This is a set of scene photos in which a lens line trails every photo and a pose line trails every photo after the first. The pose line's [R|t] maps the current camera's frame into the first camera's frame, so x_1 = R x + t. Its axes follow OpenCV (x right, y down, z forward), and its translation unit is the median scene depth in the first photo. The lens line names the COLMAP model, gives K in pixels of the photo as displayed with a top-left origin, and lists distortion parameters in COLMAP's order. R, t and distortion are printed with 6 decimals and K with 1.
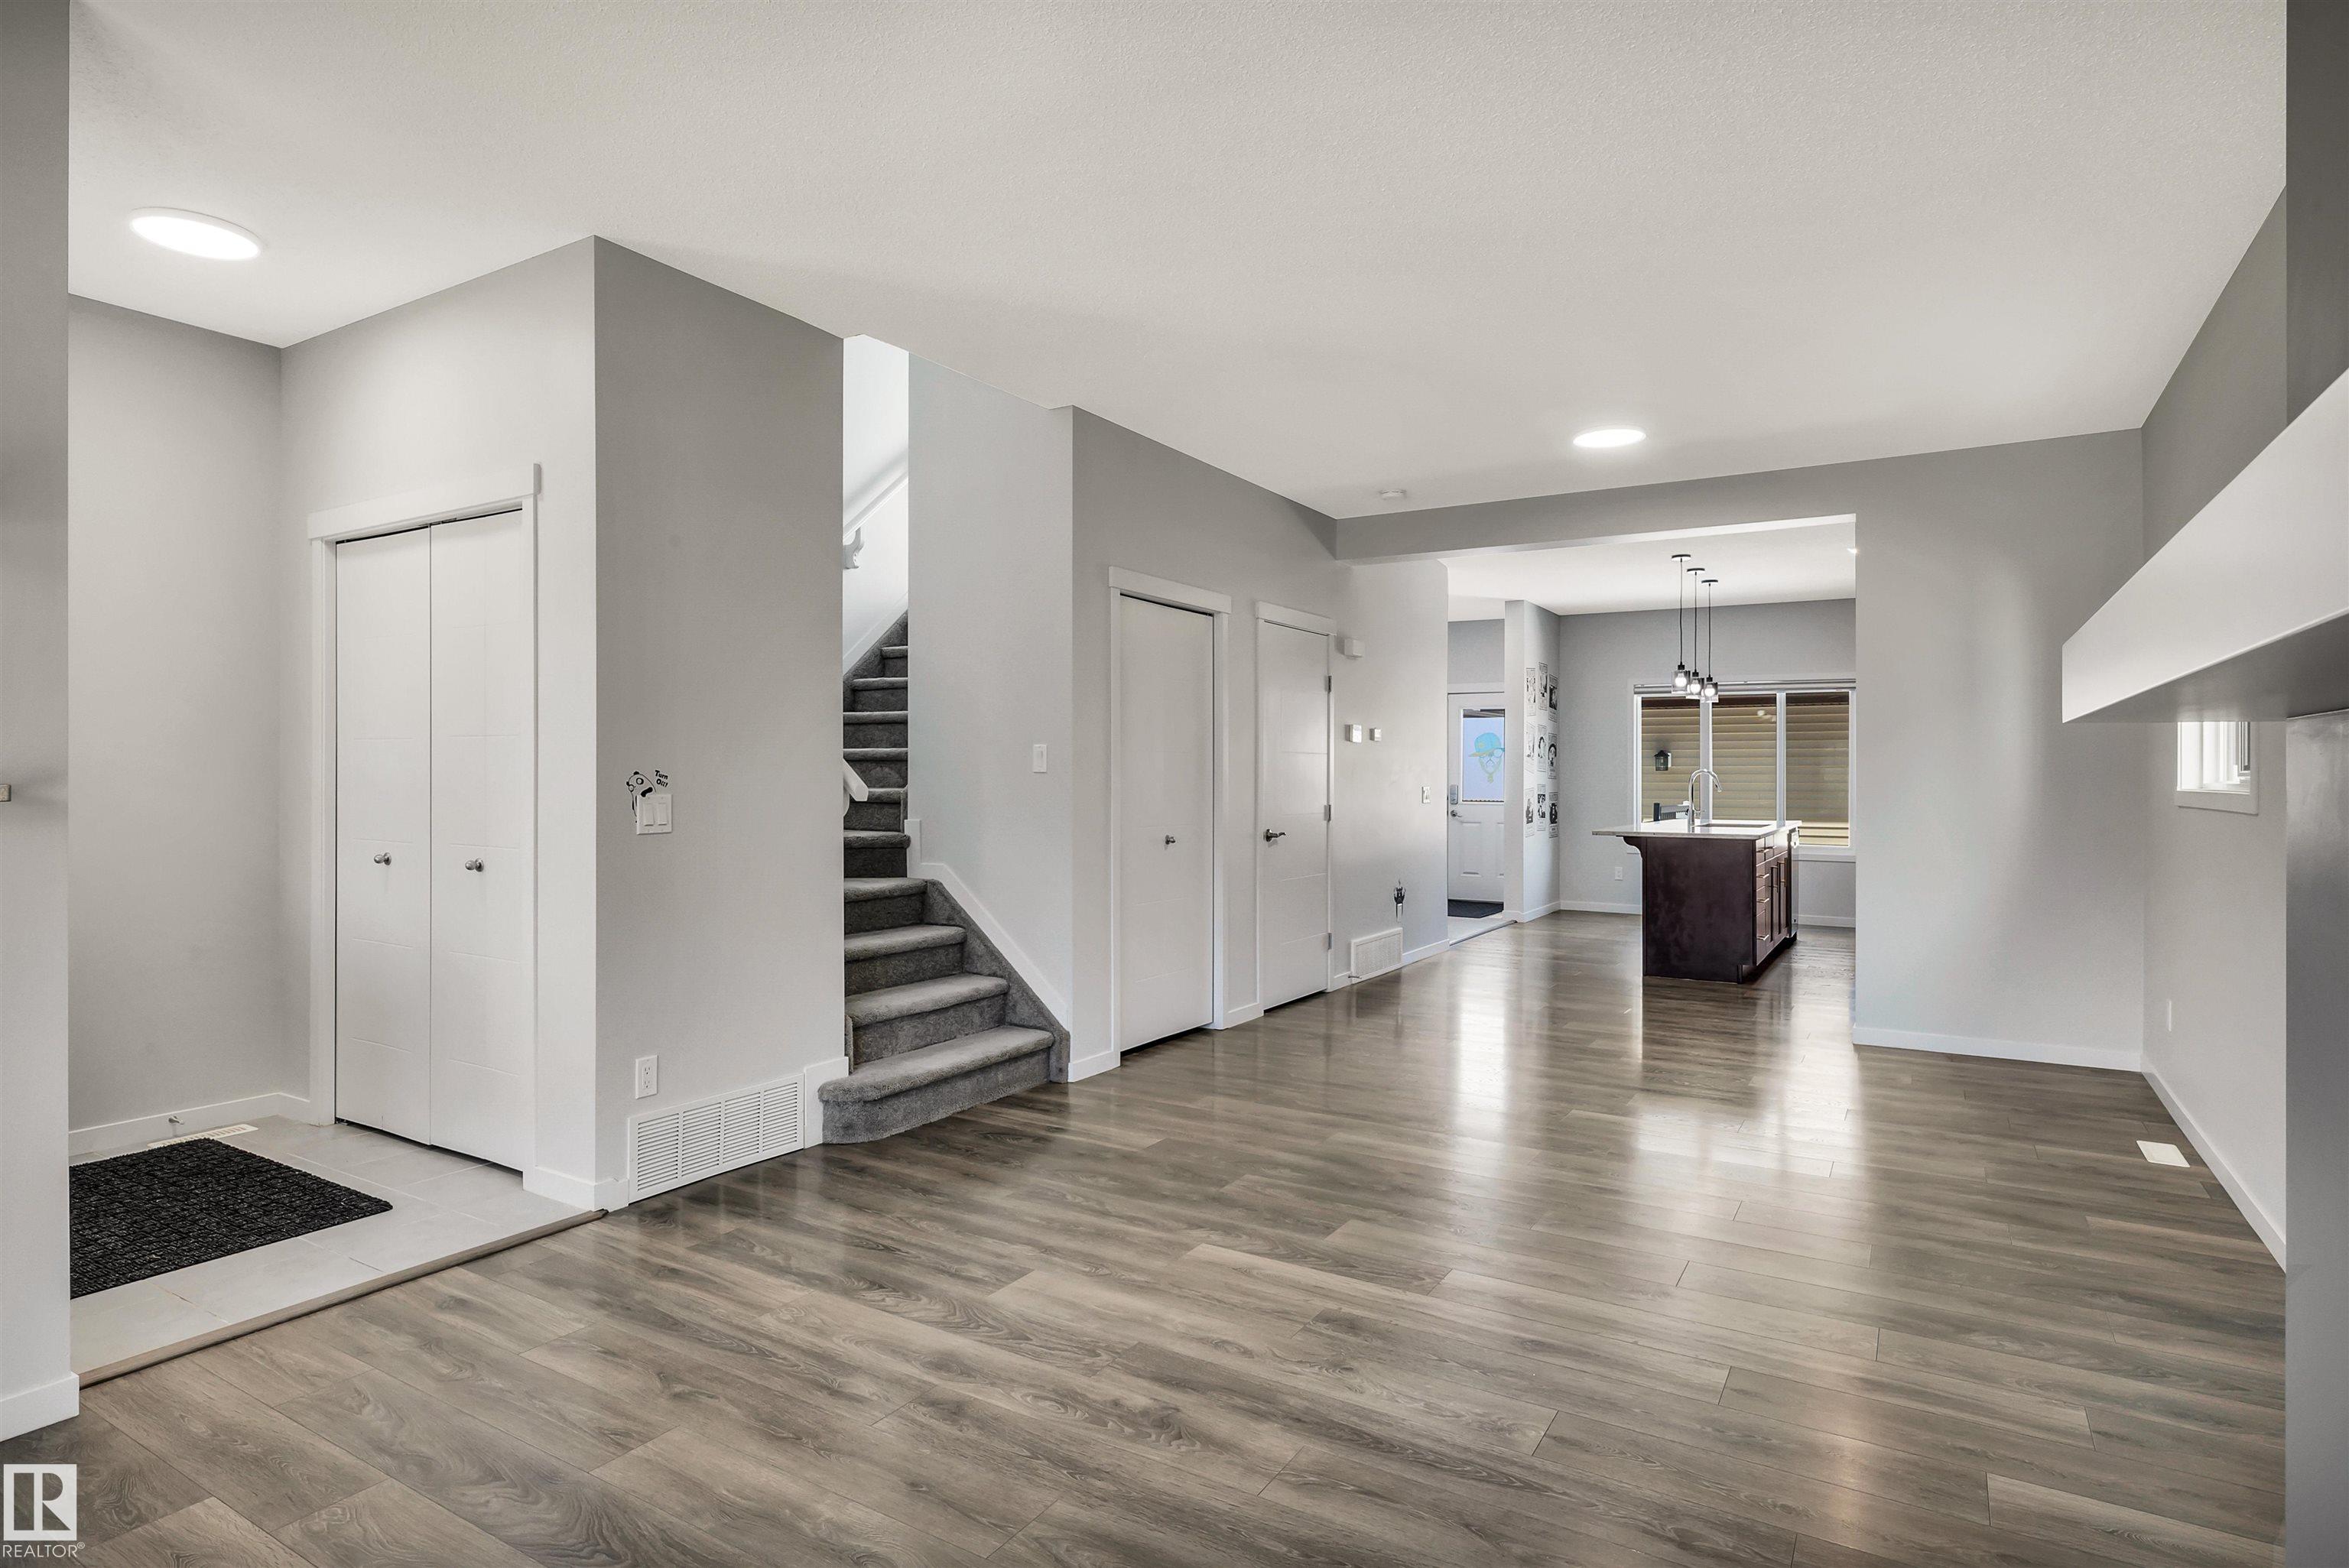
lens RADIAL K [[1281.7, 0, 1184.2], [0, 1281.7, 771.9], [0, 0, 1]] dist [-0.005497, 0.002139]
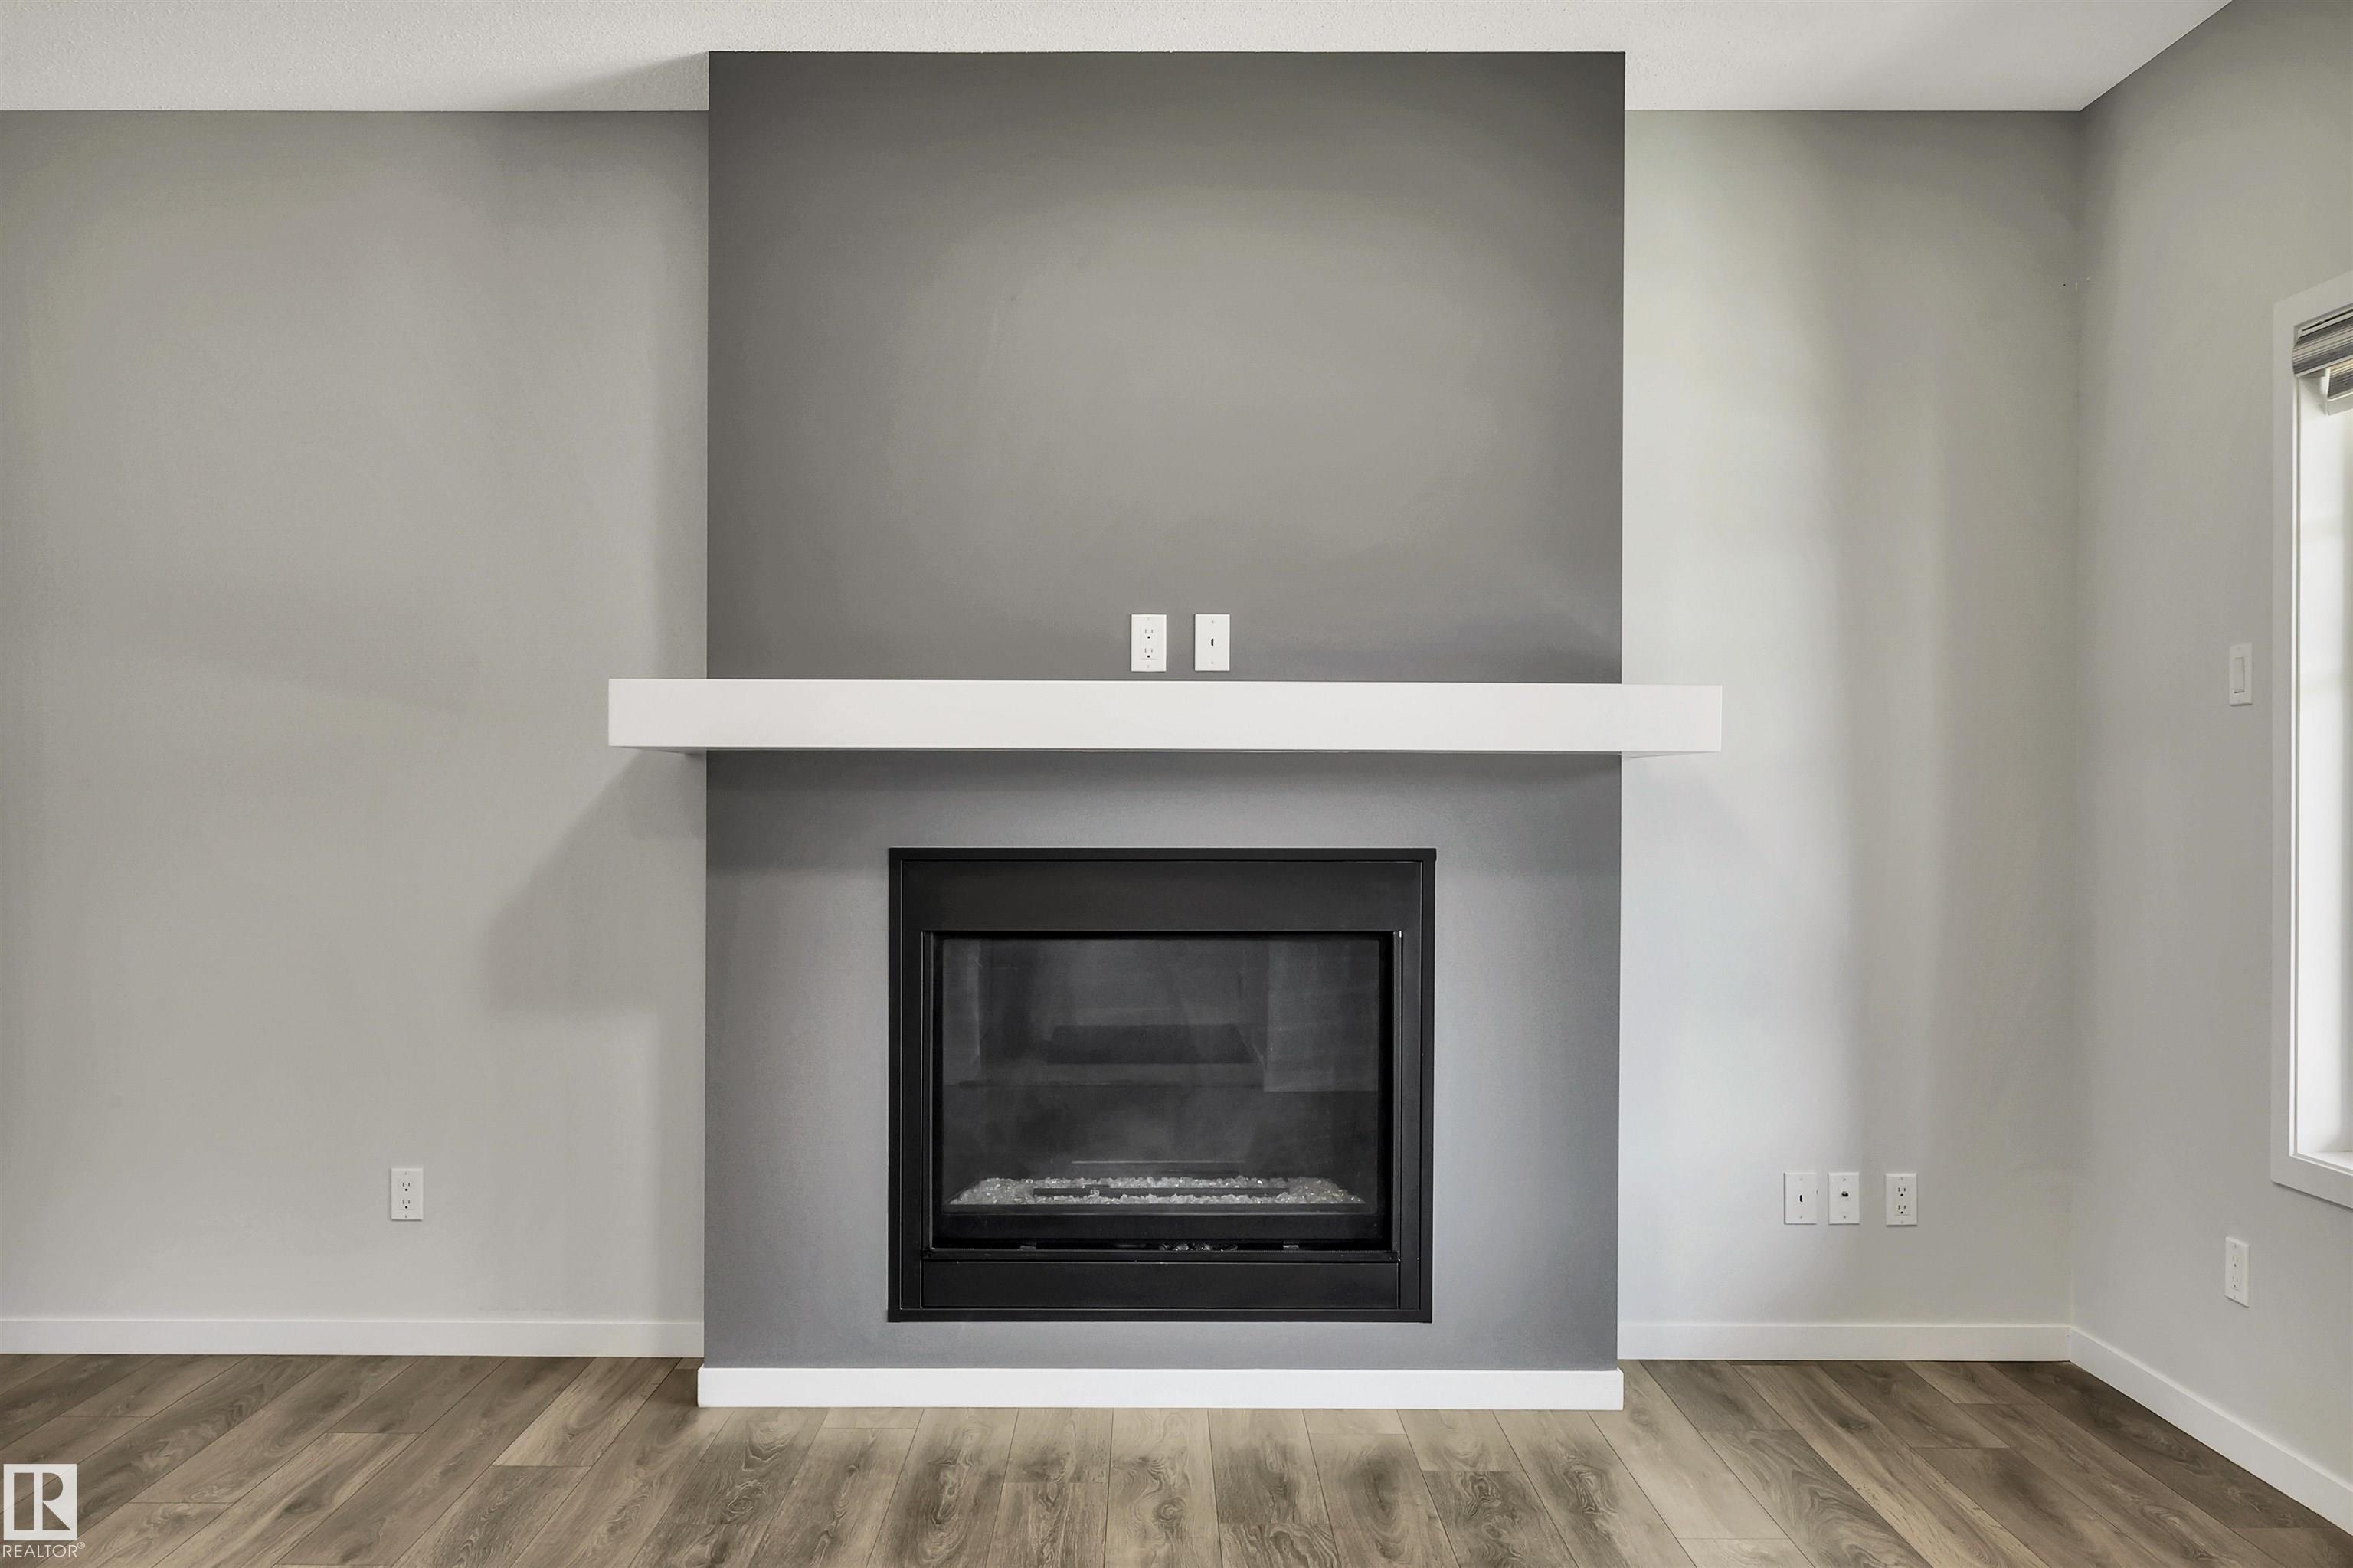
lens RADIAL K [[1885.5, 0, 1132.9], [0, 1885.5, 800.0], [0, 0, 1]] dist [-0.006112, -0.011375]
pose [[-0.519007, -0.013273, 0.854667, -0.583613], [-0.008869, 0.999909, 0.010143, -0.007605], [-0.854724, -0.002315, -0.519077, 0.838893]]
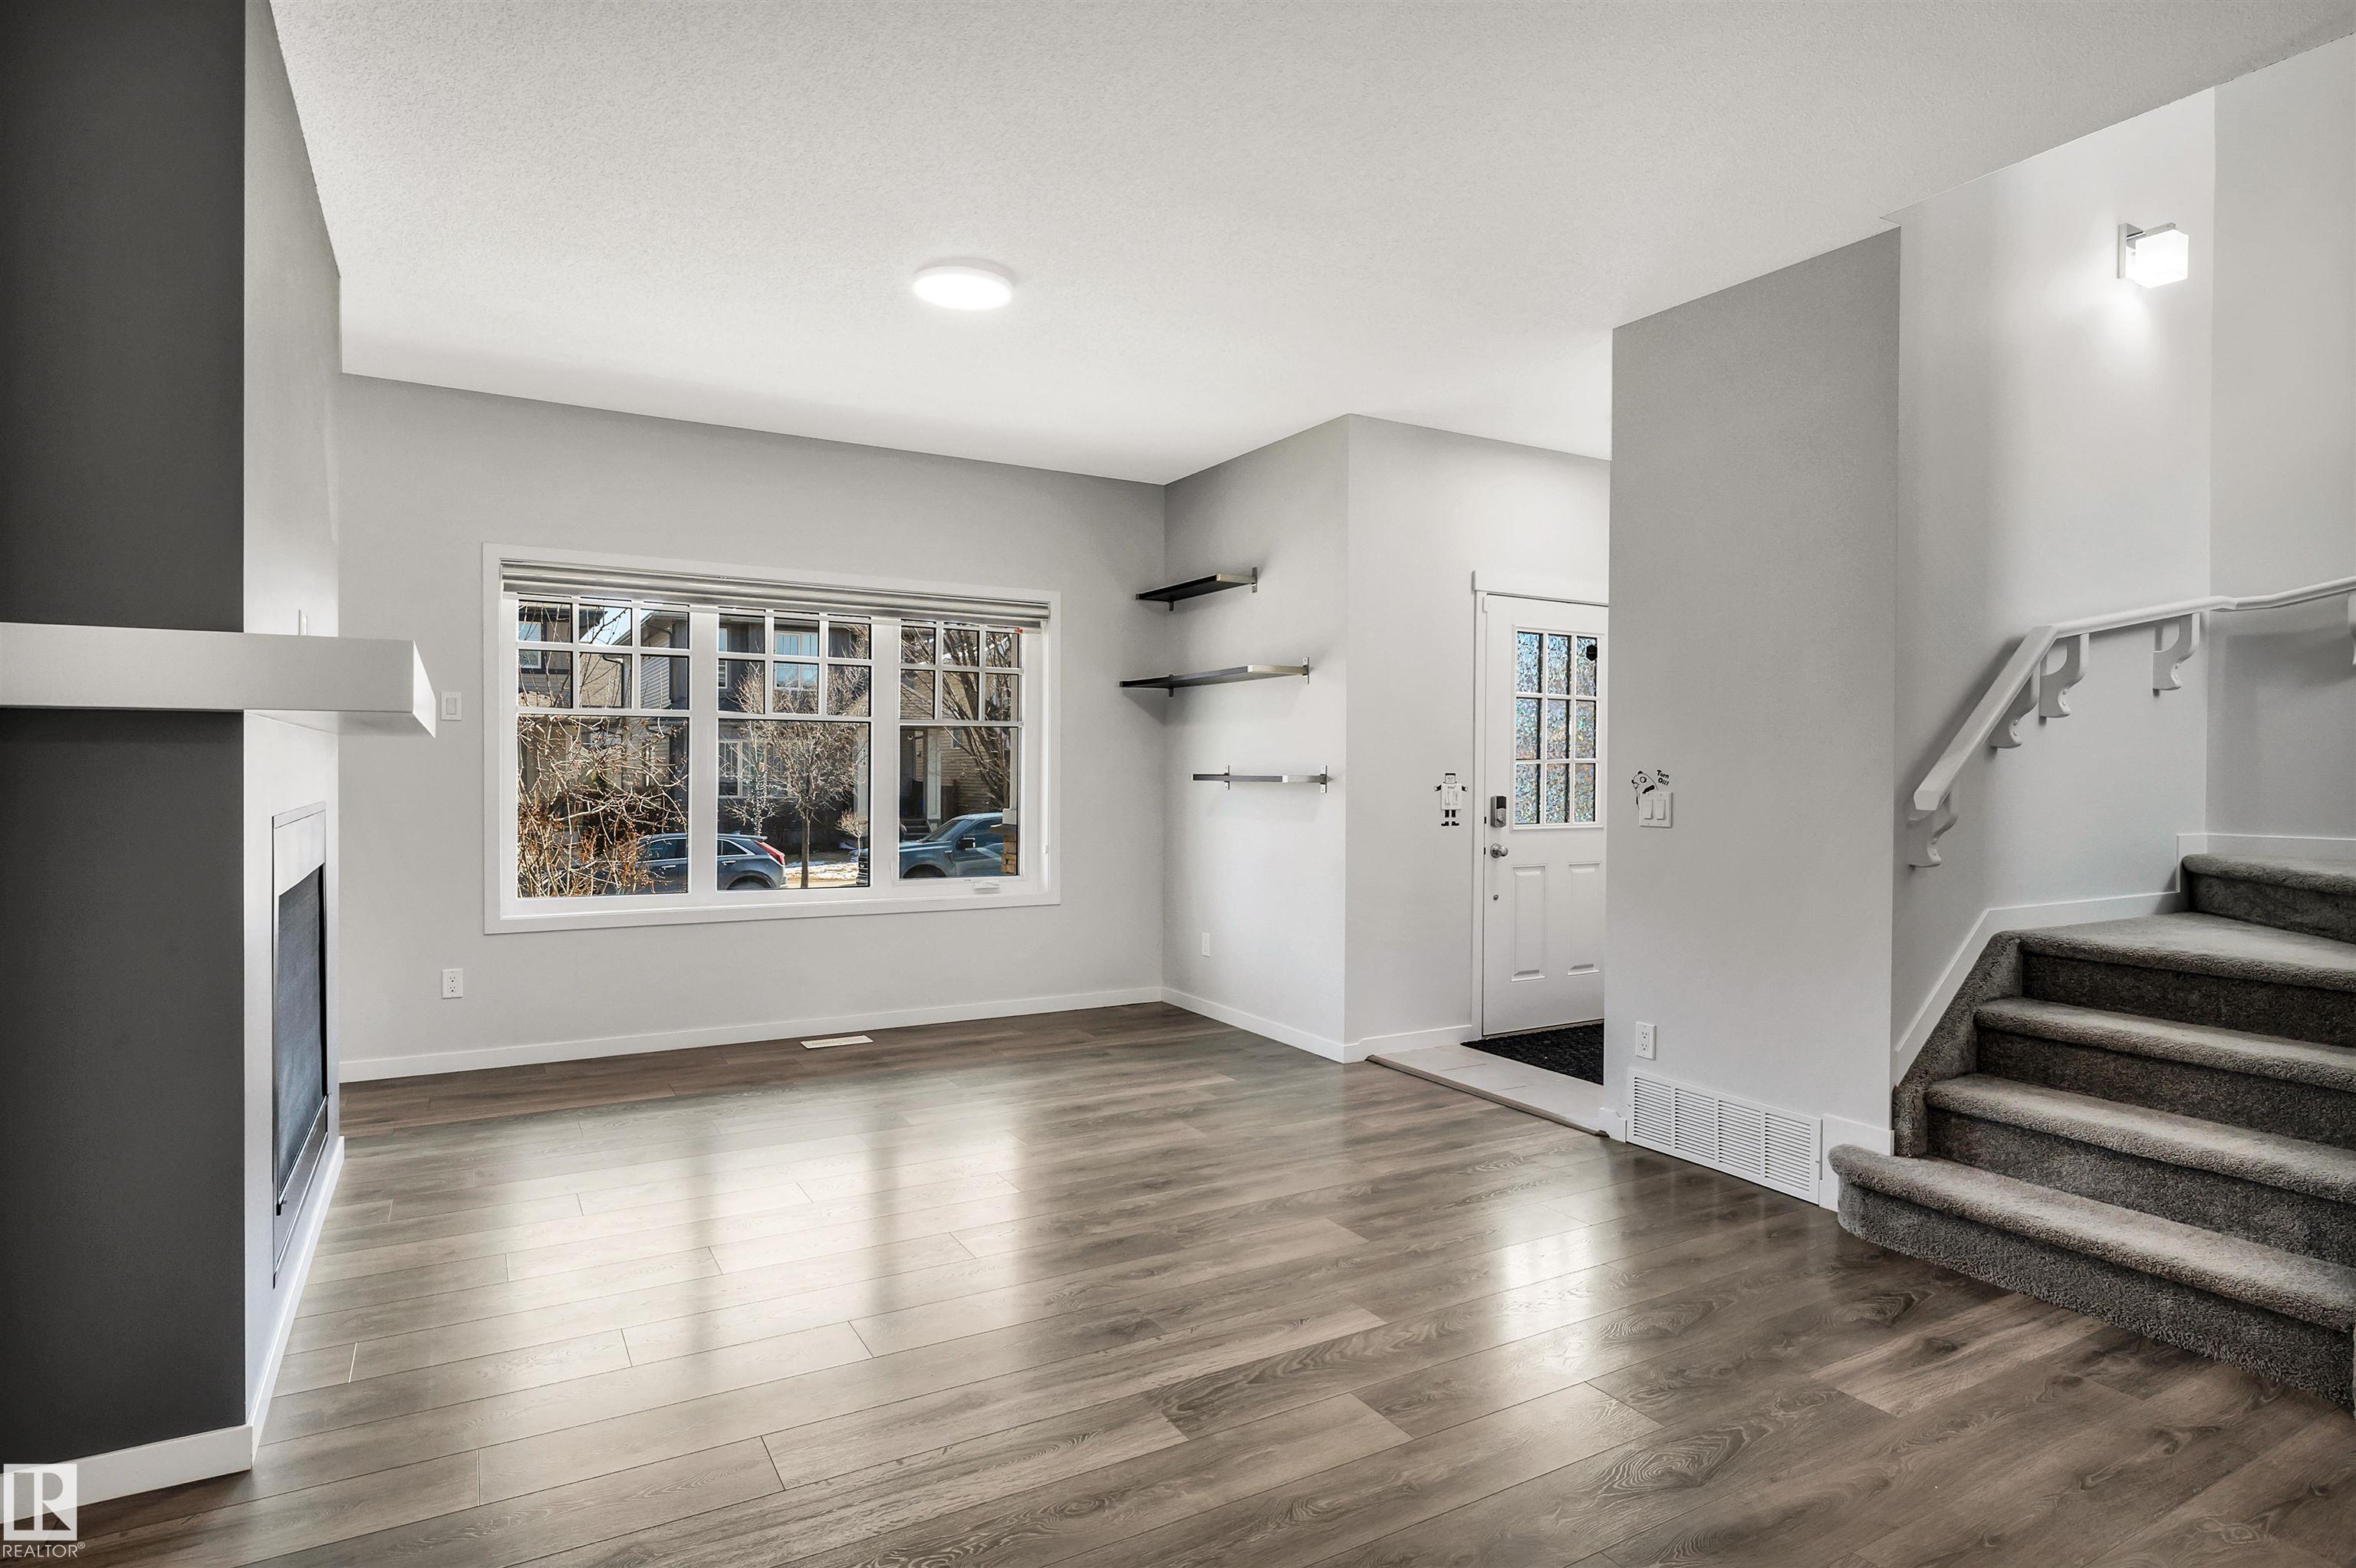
lens RADIAL K [[1180.8, 0, 1156.6], [0, 1180.8, 772.5], [0, 0, 1]] dist [-0.010892, 0.001703]
pose [[-0.498620, -0.006451, -0.866797, 0.702501], [-0.007513, 0.999967, -0.003120, 0.007608], [0.866788, 0.004957, -0.498652, 1.150271]]
